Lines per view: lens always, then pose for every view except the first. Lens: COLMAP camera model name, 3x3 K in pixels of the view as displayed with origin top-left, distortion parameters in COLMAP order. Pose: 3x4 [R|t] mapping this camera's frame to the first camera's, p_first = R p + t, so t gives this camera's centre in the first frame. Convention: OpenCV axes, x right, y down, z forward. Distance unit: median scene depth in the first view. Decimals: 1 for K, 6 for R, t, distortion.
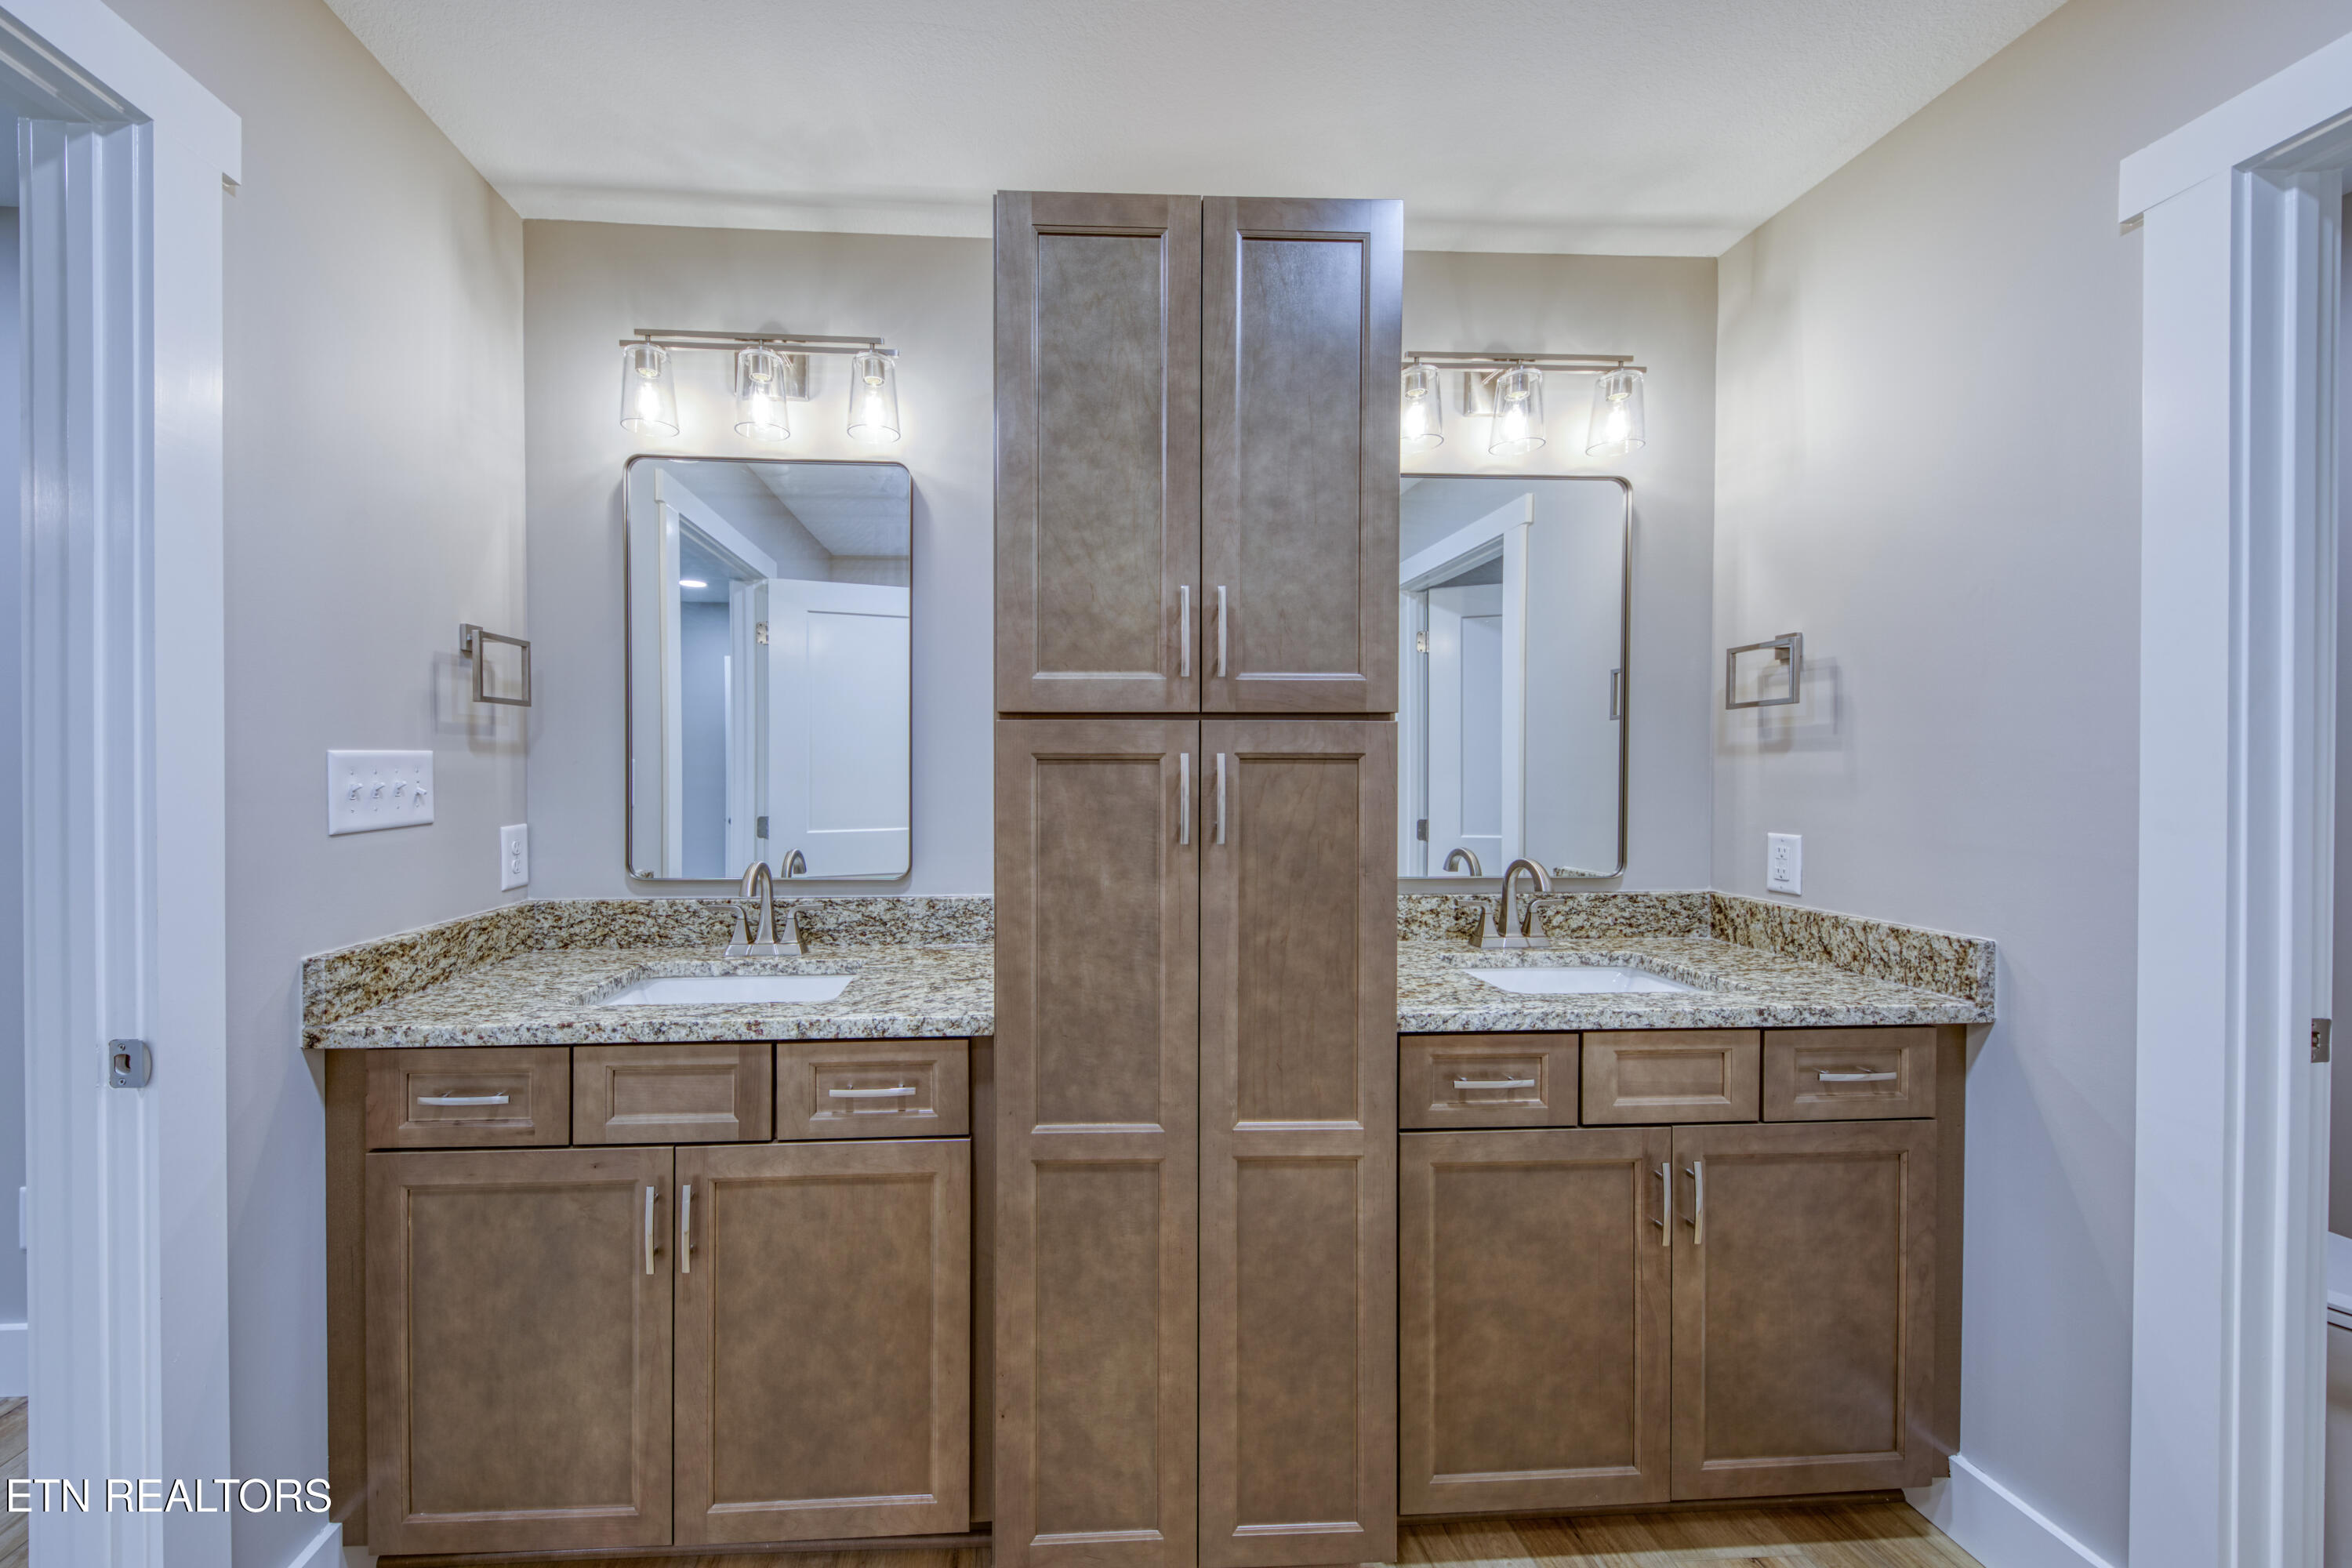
lens RADIAL K [[810.8, 0, 1050.6], [0, 810.8, 779.0], [0, 0, 1]] dist [0.009866, -0.004792]
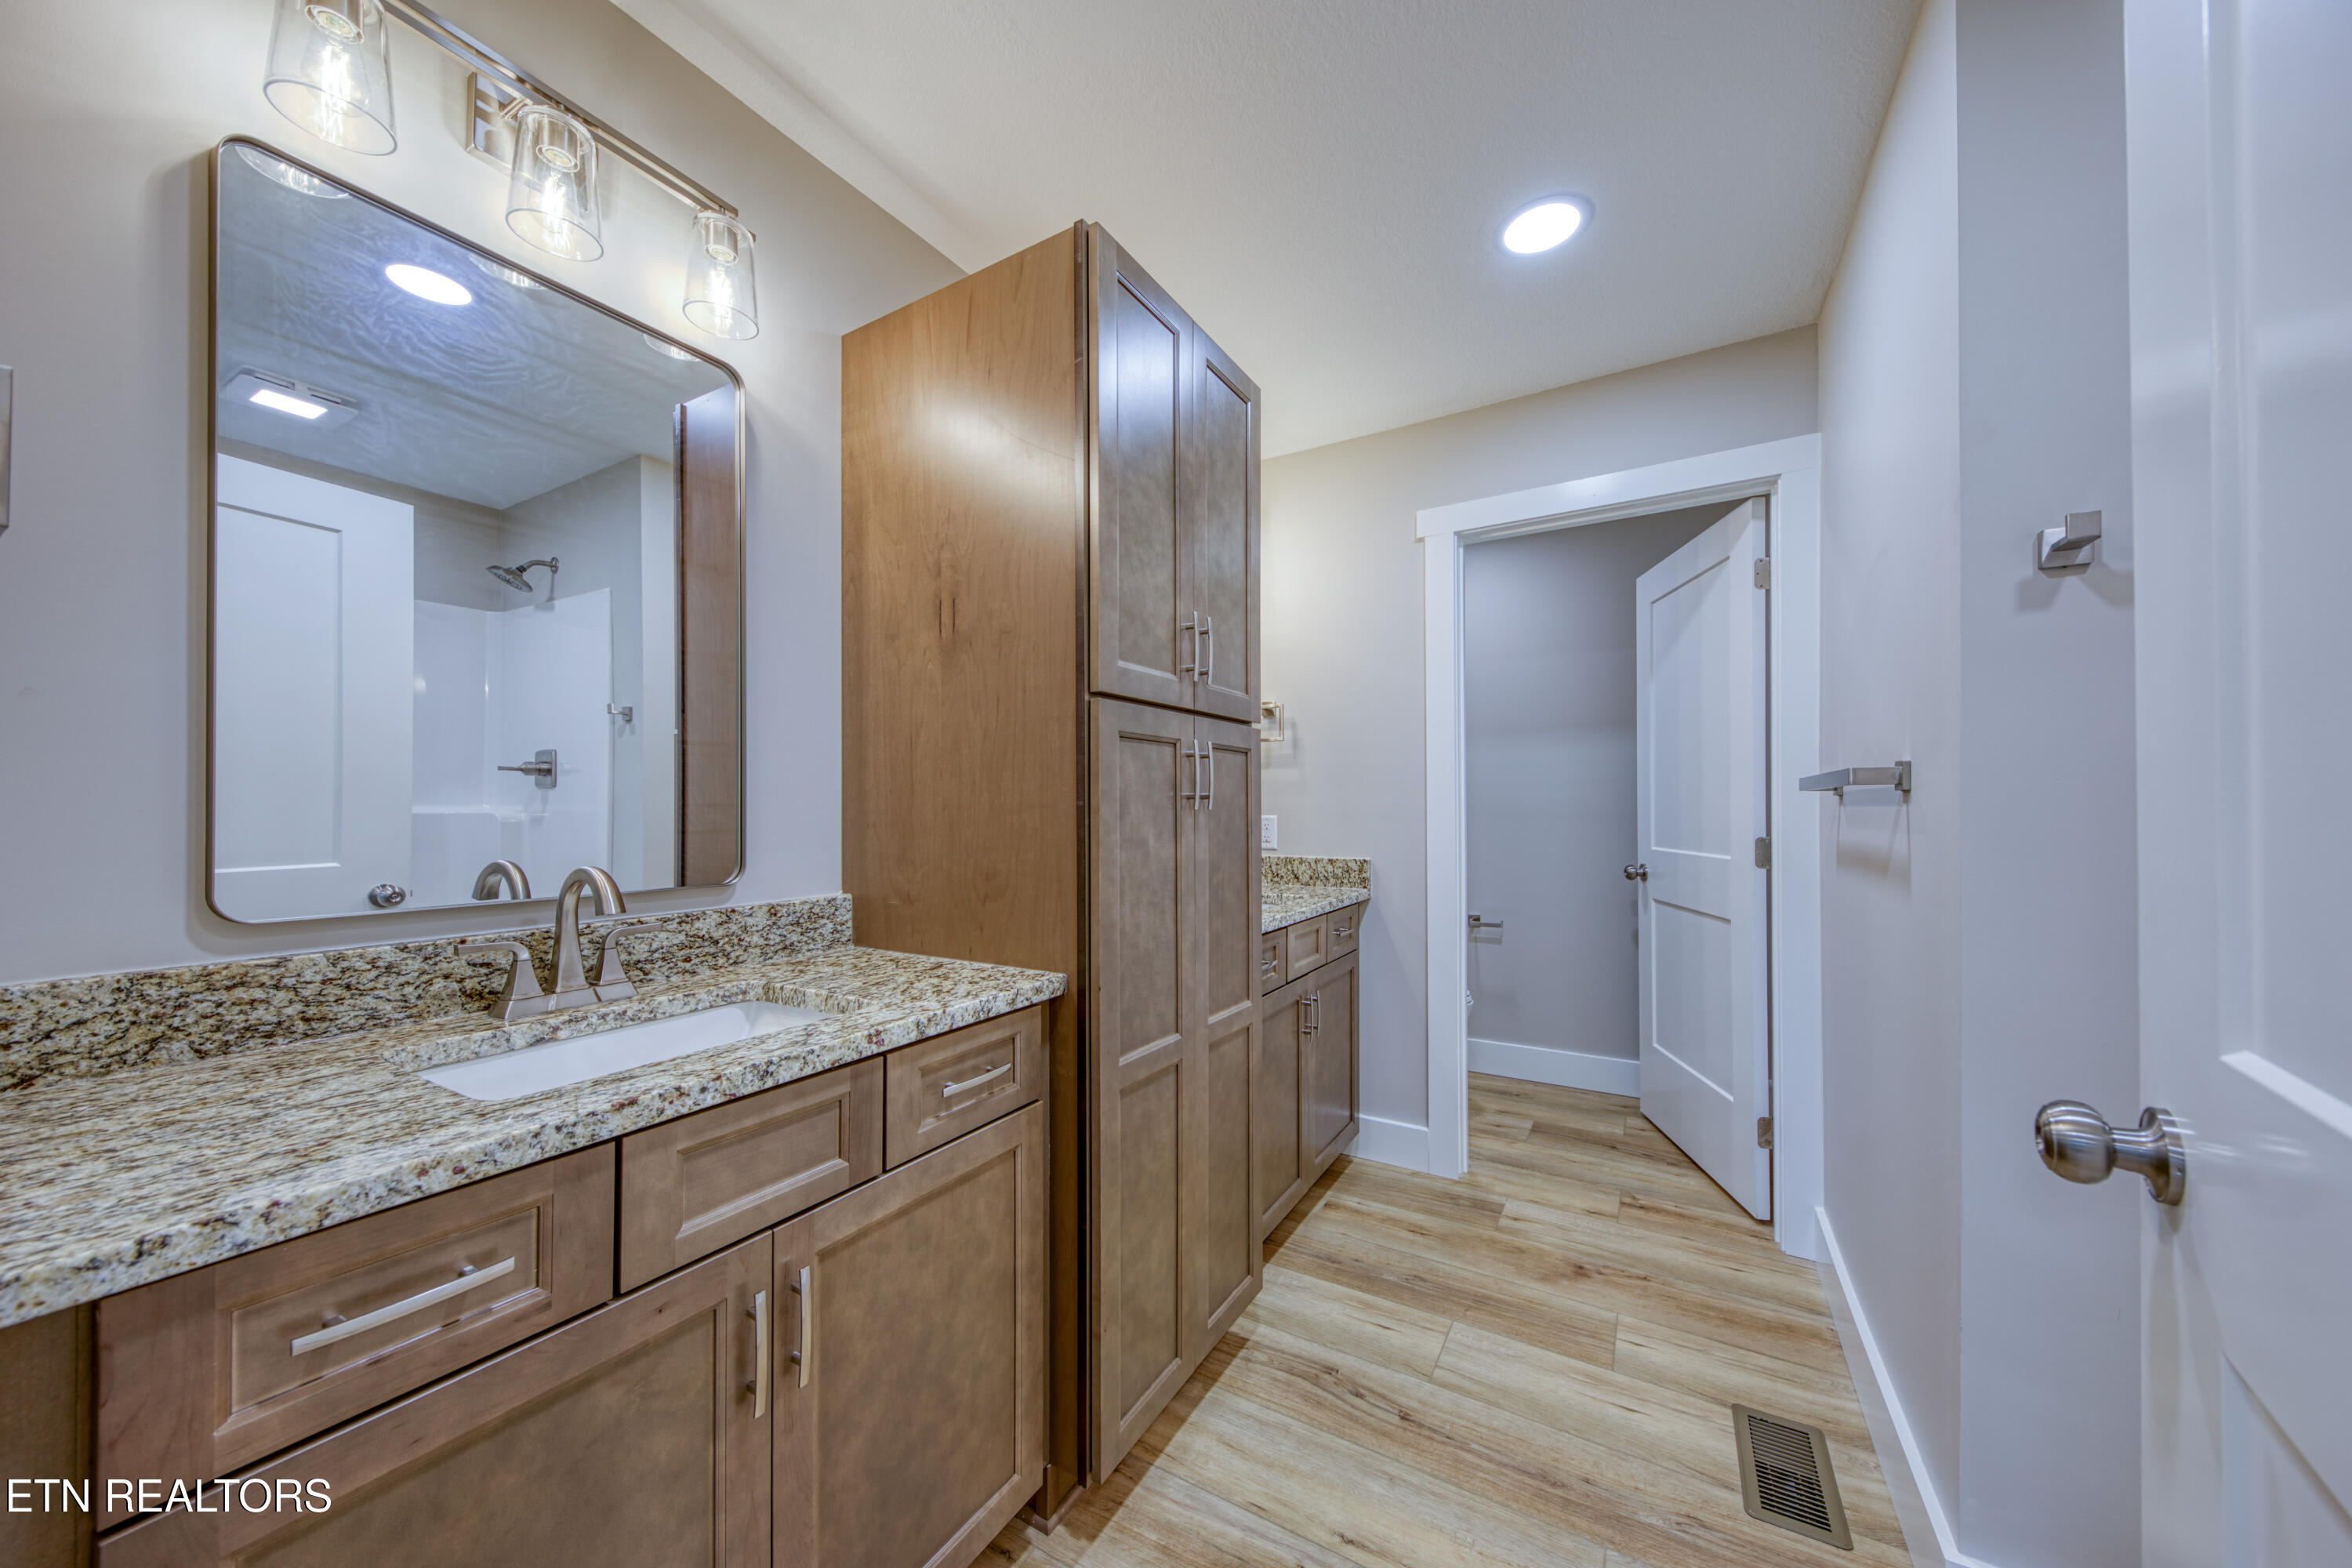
lens RADIAL K [[810.8, 0, 1162.8], [0, 810.8, 797.1], [0, 0, 1]] dist [0.009866, -0.004792]
pose [[0.563890, 0.010205, 0.825787, -0.869615], [0.003054, 0.999891, -0.014442, 0.073138], [-0.825844, 0.010665, 0.563797, 0.289010]]
